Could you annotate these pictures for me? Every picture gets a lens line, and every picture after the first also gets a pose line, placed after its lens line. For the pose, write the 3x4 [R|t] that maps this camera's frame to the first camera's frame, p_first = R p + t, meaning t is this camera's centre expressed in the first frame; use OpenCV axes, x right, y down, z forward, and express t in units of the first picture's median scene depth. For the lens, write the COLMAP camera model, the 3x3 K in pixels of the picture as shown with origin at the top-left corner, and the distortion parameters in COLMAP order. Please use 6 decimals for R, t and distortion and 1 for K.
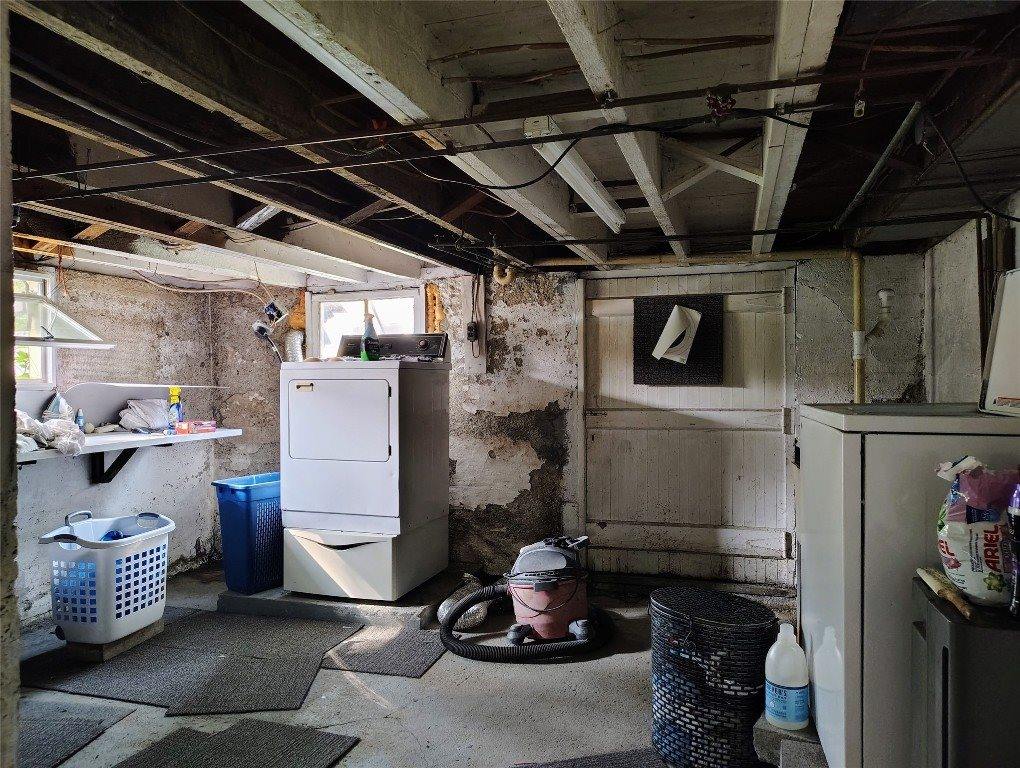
lens RADIAL K [[705.9, 0, 510.5], [0, 705.9, 382.3], [0, 0, 1]] dist [0.028416, -0.017978]
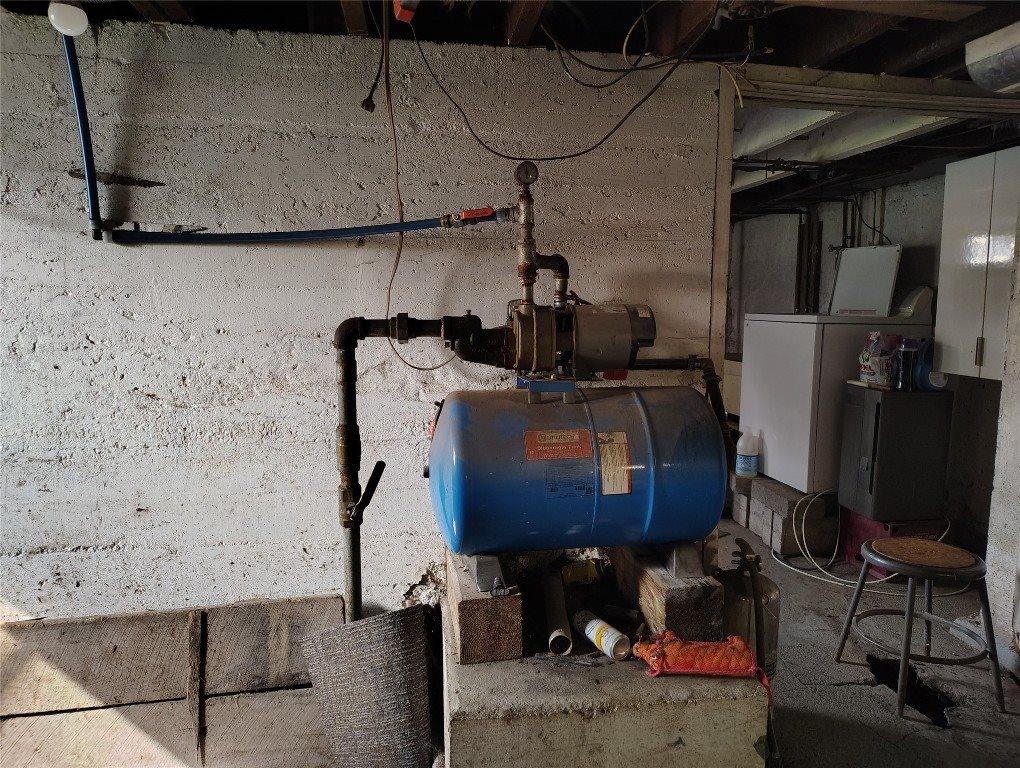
lens RADIAL K [[705.9, 0, 511.4], [0, 705.9, 384.2], [0, 0, 1]] dist [0.028416, -0.017978]
pose [[0.898202, -0.037912, 0.437944, -1.058108], [-0.014426, 0.993195, 0.115566, 0.010791], [-0.439345, -0.110120, 0.891543, -0.451932]]
